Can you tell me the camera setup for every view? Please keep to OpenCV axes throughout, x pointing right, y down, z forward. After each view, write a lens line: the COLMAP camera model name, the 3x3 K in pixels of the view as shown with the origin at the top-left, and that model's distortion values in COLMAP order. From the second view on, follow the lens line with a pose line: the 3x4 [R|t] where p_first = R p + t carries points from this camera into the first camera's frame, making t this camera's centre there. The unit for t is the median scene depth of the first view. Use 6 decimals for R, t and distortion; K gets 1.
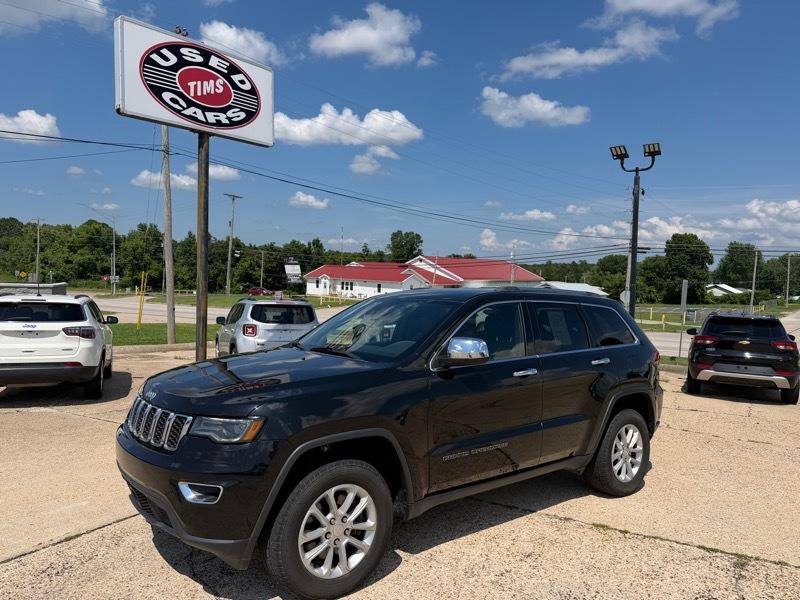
lens RADIAL K [[564.0, 0, 398.5], [0, 564.0, 298.1], [0, 0, 1]] dist [0.006278, -0.003356]
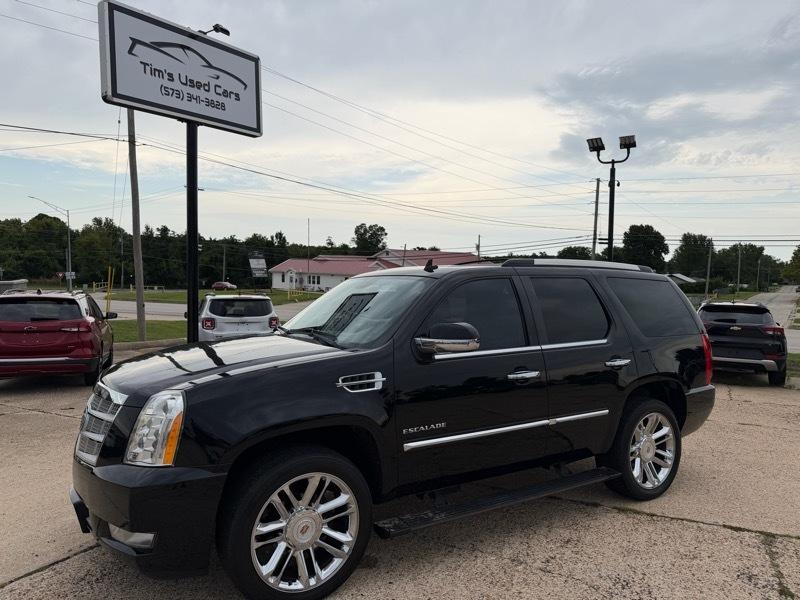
lens RADIAL K [[563.6, 0, 398.2], [0, 563.6, 301.6], [0, 0, 1]] dist [0.006869, -0.005491]
pose [[0.997868, -0.014502, 0.063639, -0.032165], [0.013306, 0.999728, 0.019174, 0.000259], [-0.063900, -0.018287, 0.997789, 0.003793]]
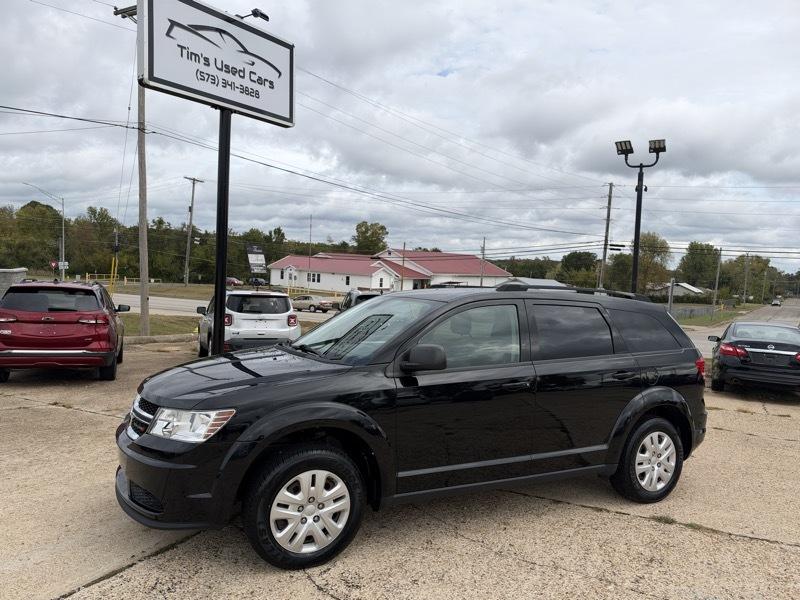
lens RADIAL K [[578.1, 0, 400.8], [0, 578.1, 304.9], [0, 0, 1]] dist [-0.008272, -0.002464]
pose [[0.997256, 0.015915, 0.072302, -0.067321], [-0.017614, 0.999582, 0.022930, 0.000758], [-0.071907, -0.024140, 0.997119, 0.014286]]
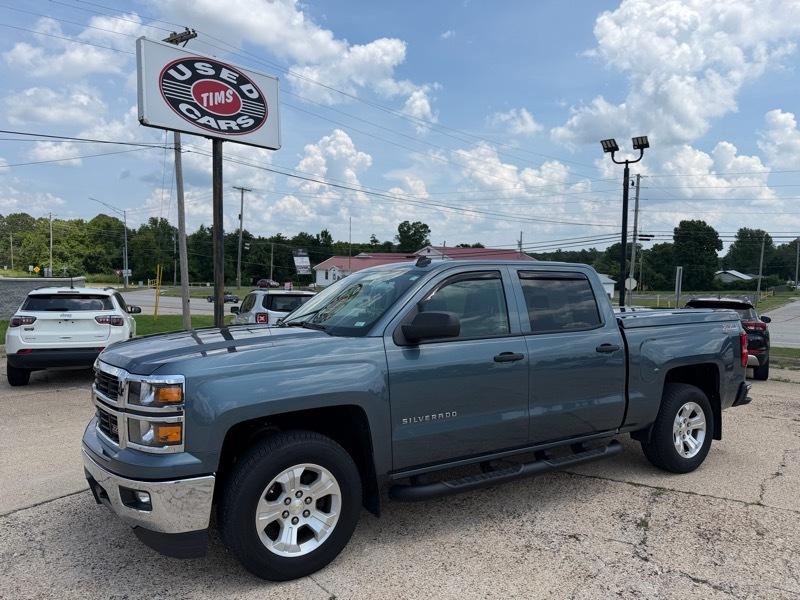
lens RADIAL K [[563.9, 0, 400.0], [0, 563.9, 303.5], [0, 0, 1]] dist [0.007752, -0.004084]
pose [[0.999820, -0.011924, -0.014757, 0.014340], [0.012313, 0.999570, 0.026596, 0.002064], [0.014434, -0.026773, 0.999537, -0.059973]]
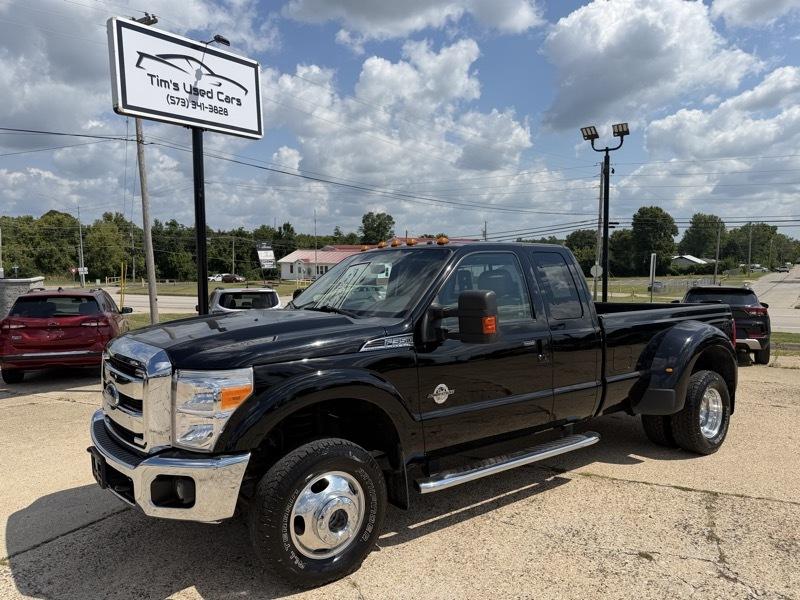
lens RADIAL K [[563.2, 0, 395.4], [0, 563.2, 301.9], [0, 0, 1]] dist [0.007582, -0.002540]
pose [[0.998439, -0.037228, 0.041636, -0.020800], [0.035538, 0.998543, 0.040613, -0.002714], [-0.043087, -0.039070, 0.998307, -0.031957]]
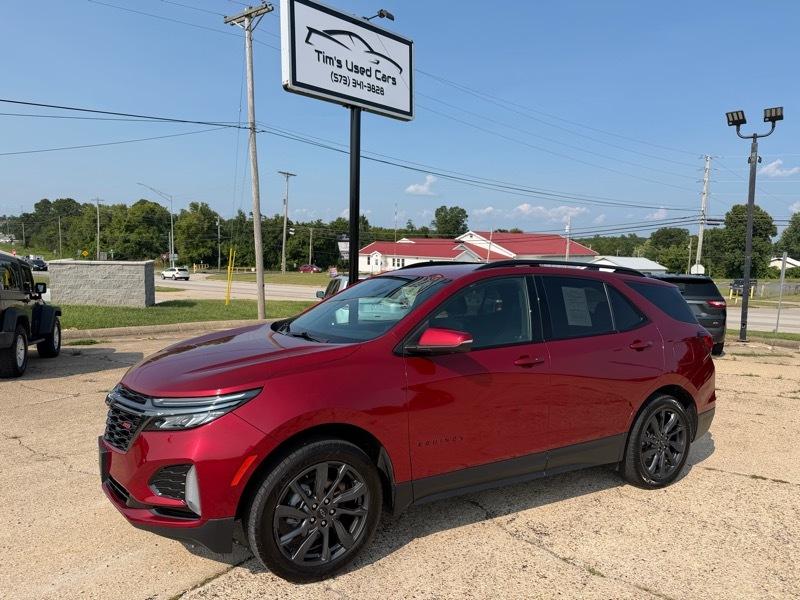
lens RADIAL K [[561.2, 0, 401.5], [0, 561.2, 304.5], [0, 0, 1]] dist [0.024892, -0.026792]
pose [[0.997743, -0.002704, -0.067090, -0.109676], [0.006286, 0.998562, 0.053232, 0.002294], [0.066850, -0.053534, 0.996326, -0.005749]]
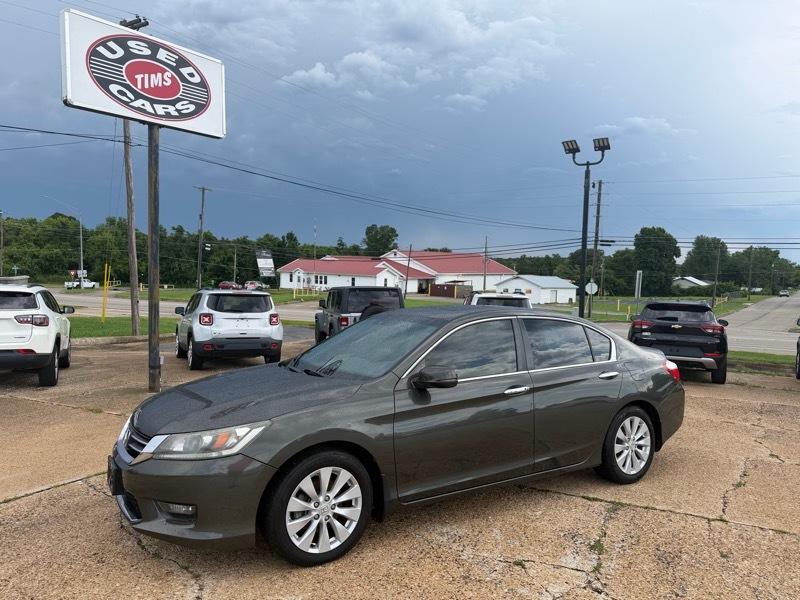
lens RADIAL K [[563.9, 0, 400.0], [0, 563.9, 303.5], [0, 0, 1]] dist [0.007752, -0.004084]
pose [[0.999042, -0.006085, 0.043345, 0.031133], [0.005220, 0.999786, 0.020042, 0.007244], [-0.043457, -0.019797, 0.998859, -0.026688]]
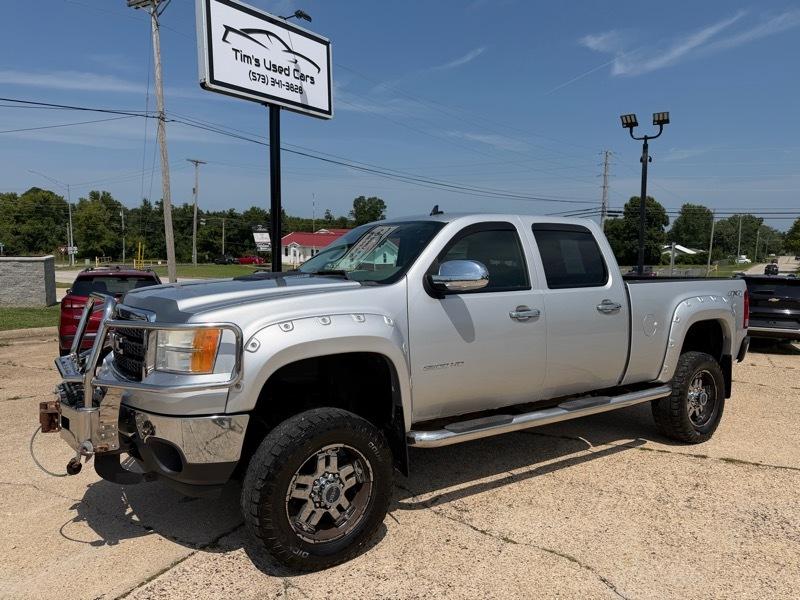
lens RADIAL K [[563.6, 0, 398.2], [0, 563.6, 301.6], [0, 0, 1]] dist [0.006869, -0.005491]
pose [[0.997235, -0.023491, 0.070508, -0.113202], [0.018737, 0.997554, 0.067345, -0.004242], [-0.071918, -0.065837, 0.995235, -0.024425]]
